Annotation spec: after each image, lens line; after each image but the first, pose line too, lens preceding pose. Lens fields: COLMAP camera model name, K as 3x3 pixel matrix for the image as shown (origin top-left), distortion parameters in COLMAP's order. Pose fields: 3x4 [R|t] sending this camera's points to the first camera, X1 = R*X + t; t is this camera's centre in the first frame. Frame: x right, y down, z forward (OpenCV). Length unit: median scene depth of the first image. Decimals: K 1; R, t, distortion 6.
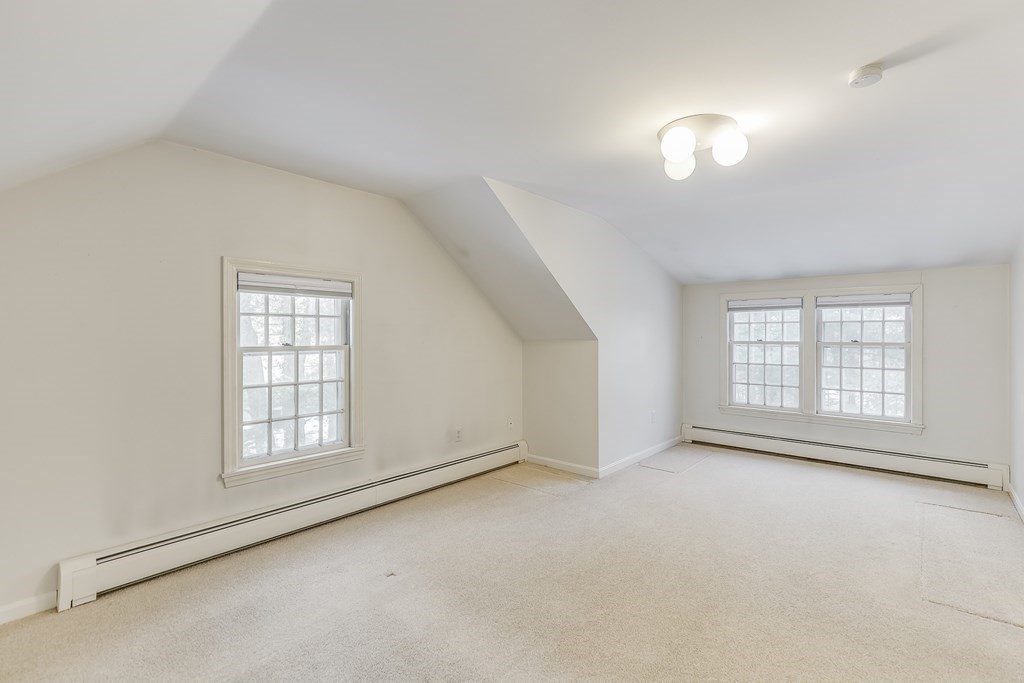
lens RADIAL K [[459.9, 0, 512.0], [0, 459.9, 341.5], [0, 0, 1]] dist [-0.001427, -0.000388]
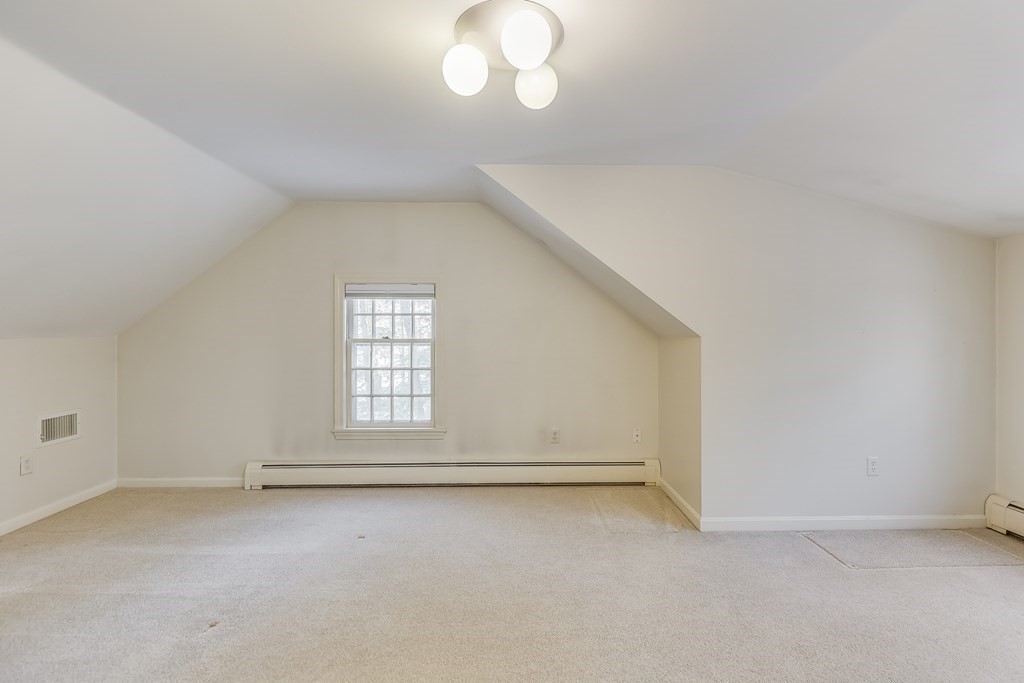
lens RADIAL K [[459.8, 0, 523.4], [0, 459.8, 336.4], [0, 0, 1]] dist [-0.001507, -0.000171]
pose [[0.681020, 0.010626, -0.732188, 0.652593], [-0.011174, 0.999929, 0.004118, -0.005650], [0.732180, 0.005377, 0.681090, 0.384060]]
